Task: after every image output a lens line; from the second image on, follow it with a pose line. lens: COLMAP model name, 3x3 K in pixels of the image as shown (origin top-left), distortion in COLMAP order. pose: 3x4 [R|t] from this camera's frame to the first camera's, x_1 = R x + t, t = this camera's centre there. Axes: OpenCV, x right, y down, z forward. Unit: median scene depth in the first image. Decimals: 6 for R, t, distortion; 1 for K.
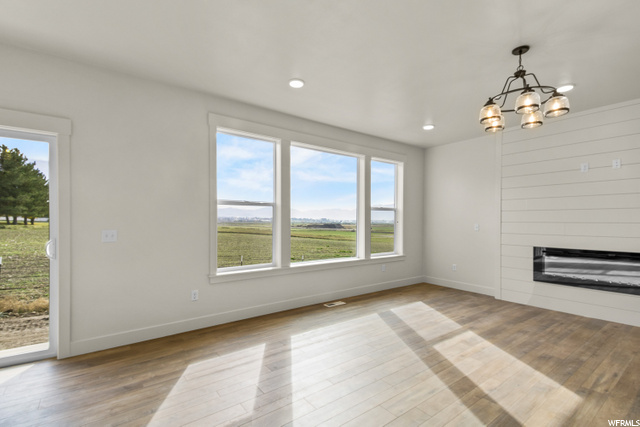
lens RADIAL K [[300.6, 0, 322.7], [0, 300.6, 222.2], [0, 0, 1]] dist [0.060100, -0.030801]
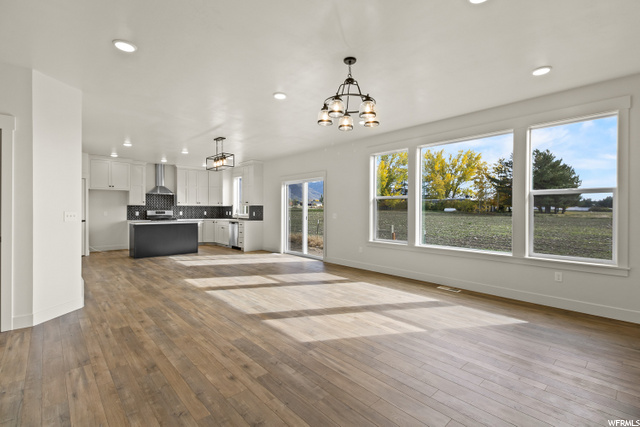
lens RADIAL K [[297.1, 0, 321.8], [0, 297.1, 219.6], [0, 0, 1]] dist [0.058573, -0.029455]
pose [[0.077863, 0.031554, -0.996465, 1.111067], [-0.006683, 0.999493, 0.031128, 0.003738], [0.996942, 0.004236, 0.078034, 0.523252]]
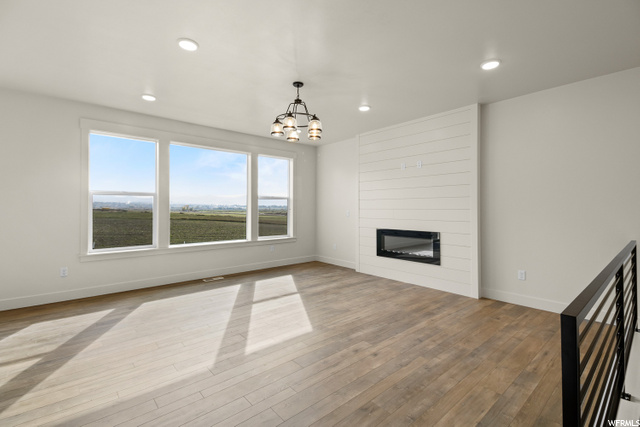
lens RADIAL K [[293.1, 0, 324.4], [0, 293.1, 205.3], [0, 0, 1]] dist [0.033104, -0.000169]
pose [[0.997774, -0.002543, 0.066635, 0.429350], [0.003450, 0.999903, -0.013499, 0.000707], [-0.066594, 0.013699, 0.997686, -0.200265]]
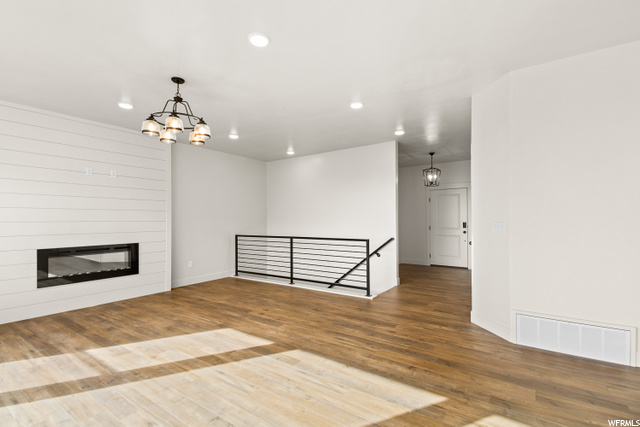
lens RADIAL K [[297.1, 0, 321.8], [0, 297.1, 219.6], [0, 0, 1]] dist [0.058573, -0.029455]
pose [[-0.300019, -0.000679, 0.953933, -0.433448], [0.009870, 0.999944, 0.003816, -0.002298], [-0.953882, 0.010560, -0.299995, 0.528383]]
